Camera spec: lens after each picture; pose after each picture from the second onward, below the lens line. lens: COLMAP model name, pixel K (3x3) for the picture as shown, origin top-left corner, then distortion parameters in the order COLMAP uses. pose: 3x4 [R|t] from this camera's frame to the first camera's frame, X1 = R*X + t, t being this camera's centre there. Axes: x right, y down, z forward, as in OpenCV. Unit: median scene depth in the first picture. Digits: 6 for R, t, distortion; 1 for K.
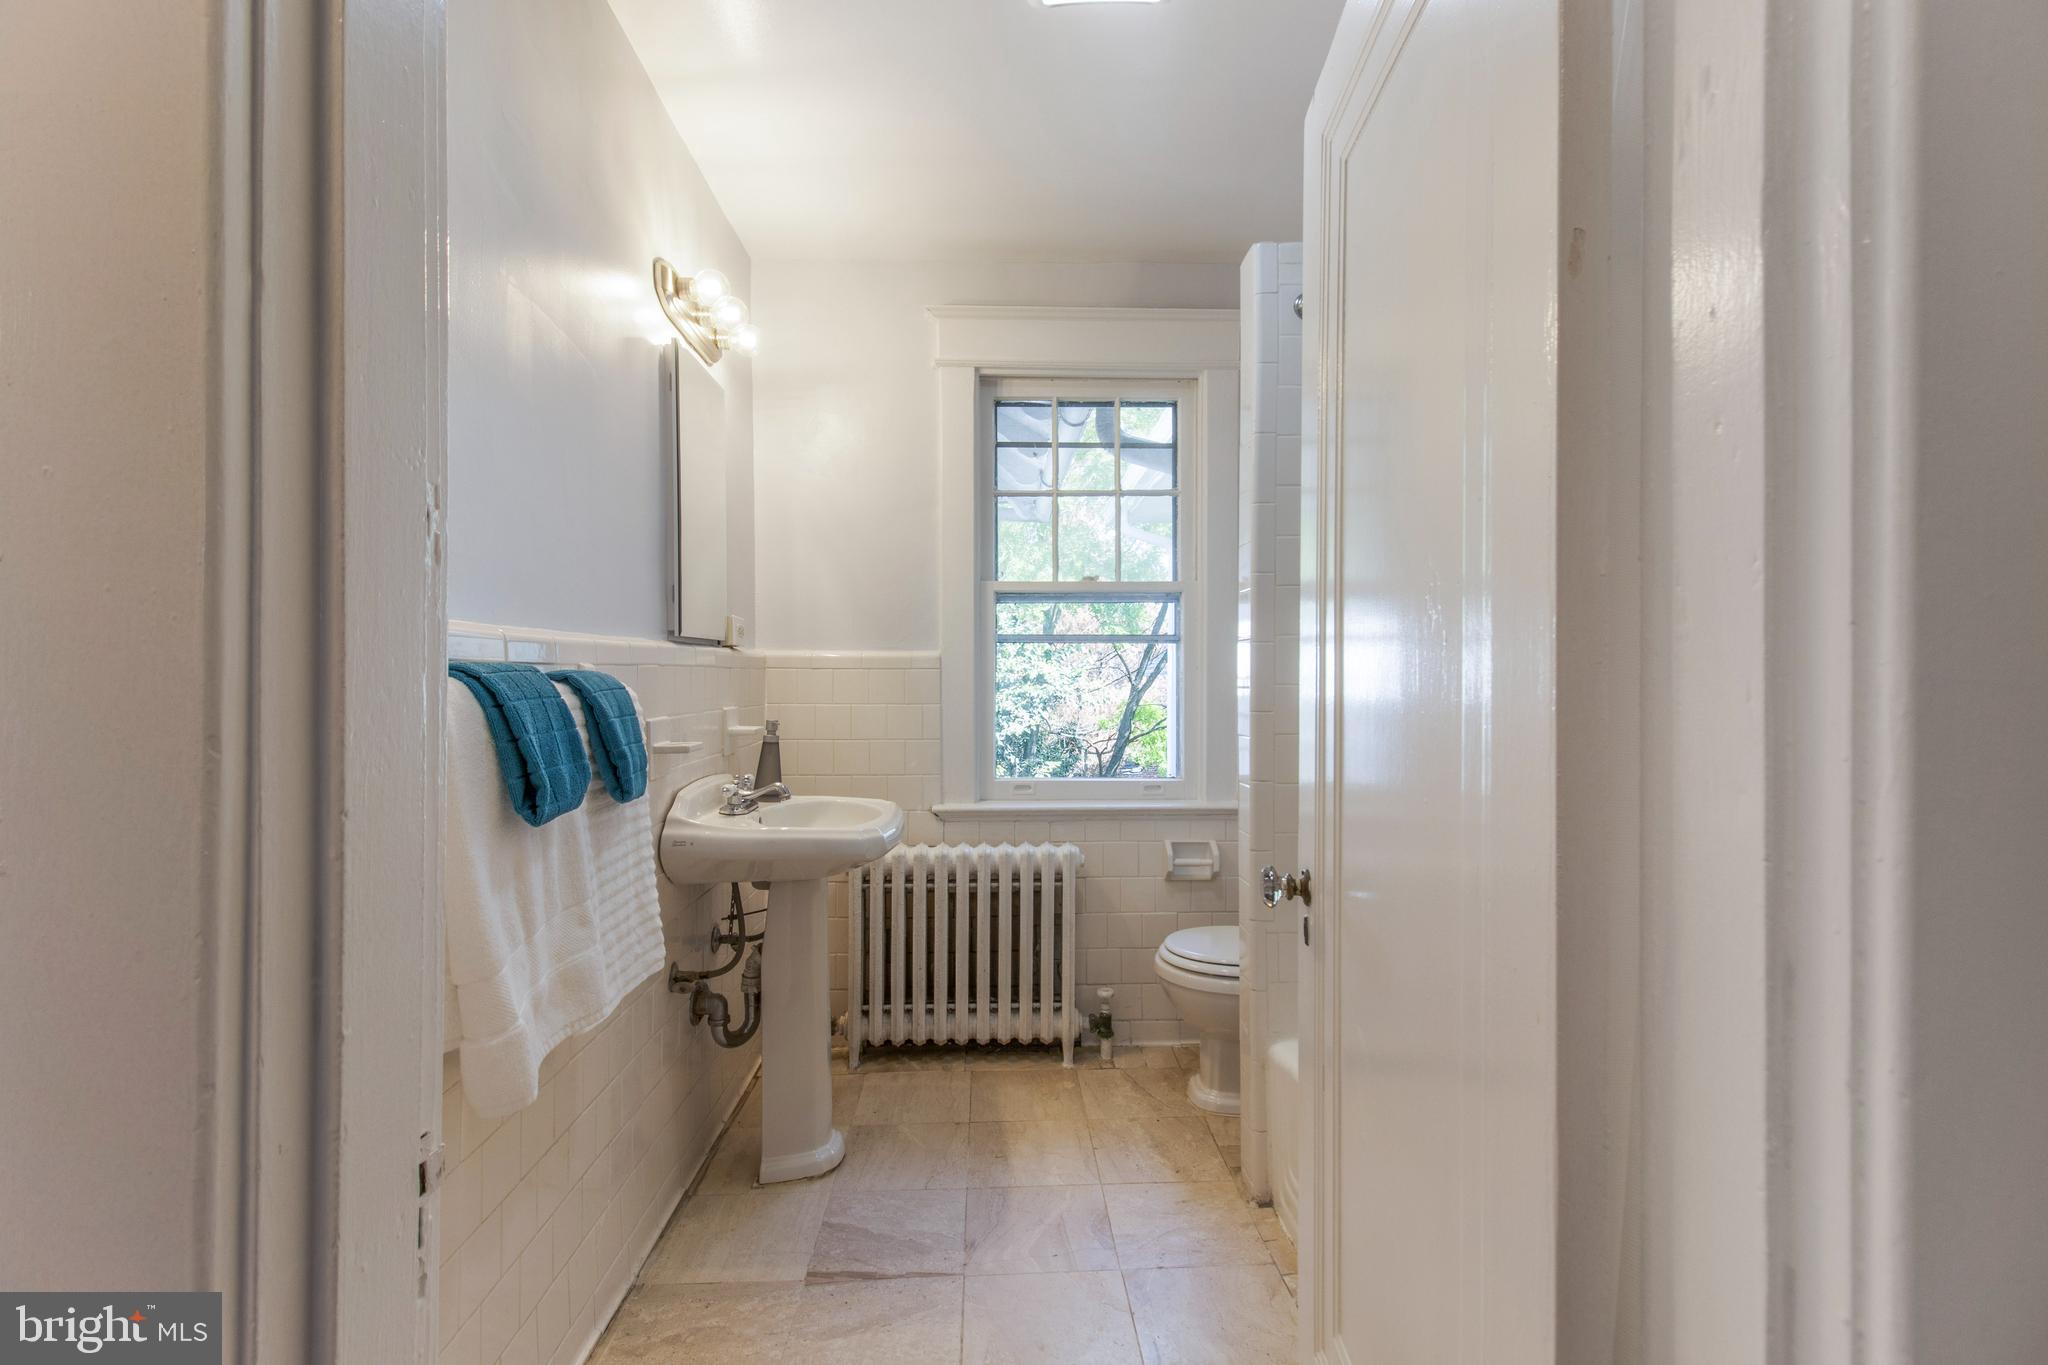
lens RADIAL K [[941.3, 0, 1025.9], [0, 941.3, 669.0], [0, 0, 1]] dist [0.023573, -0.014071]
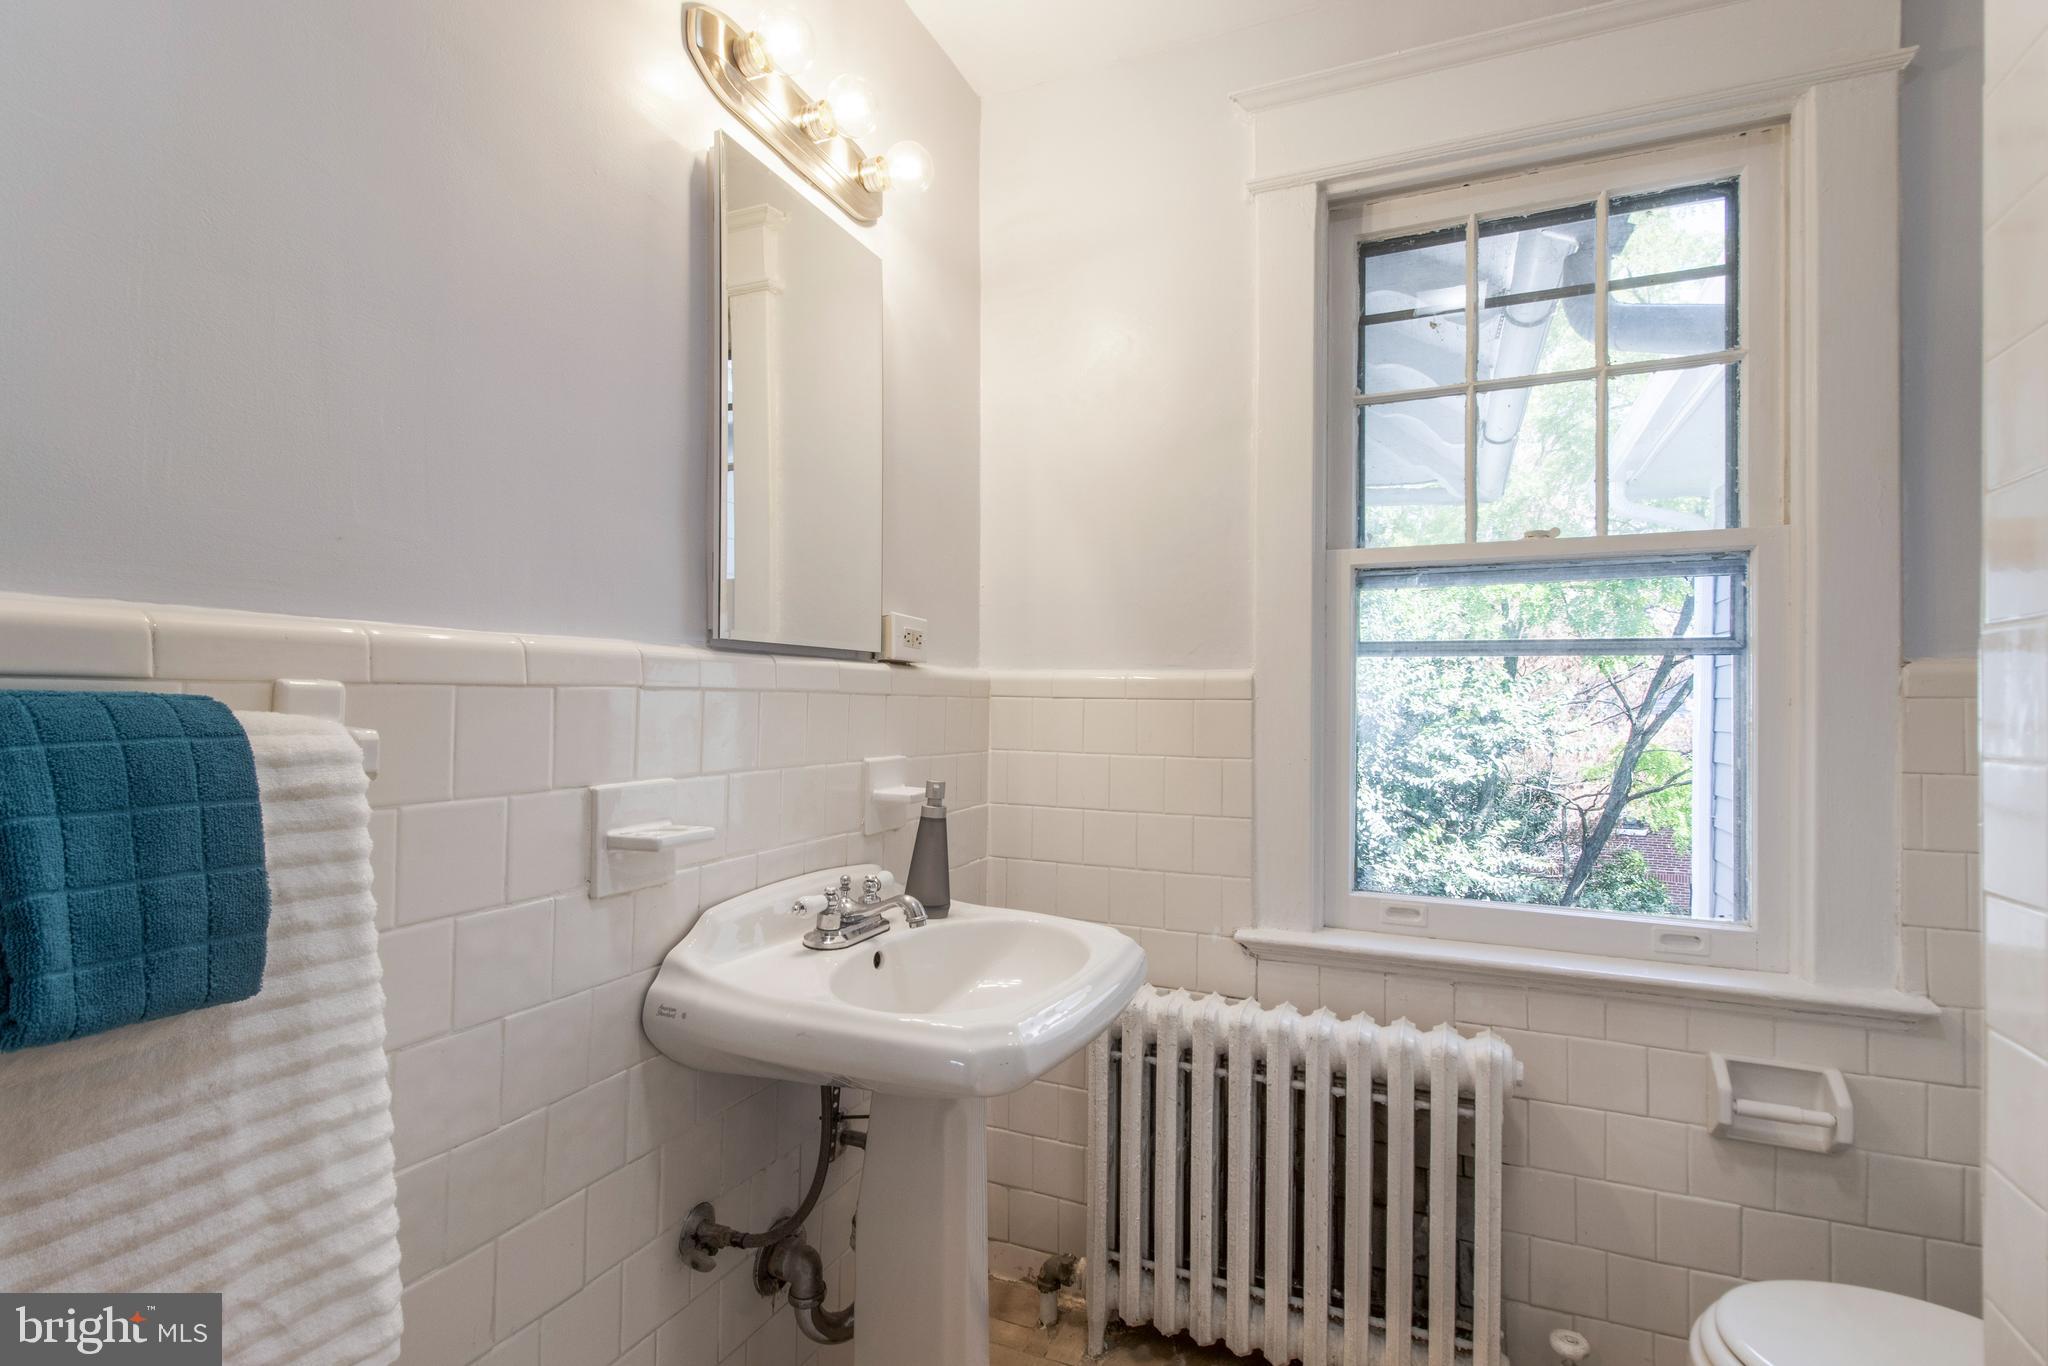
lens RADIAL K [[959.7, 0, 1026.0], [0, 959.7, 688.1], [0, 0, 1]] dist [-0.002799, -0.000895]
pose [[0.899181, 0.004180, -0.437557, 0.044310], [-0.008999, 0.999920, -0.008941, -0.000753], [0.437484, 0.011977, 0.899146, 0.390670]]
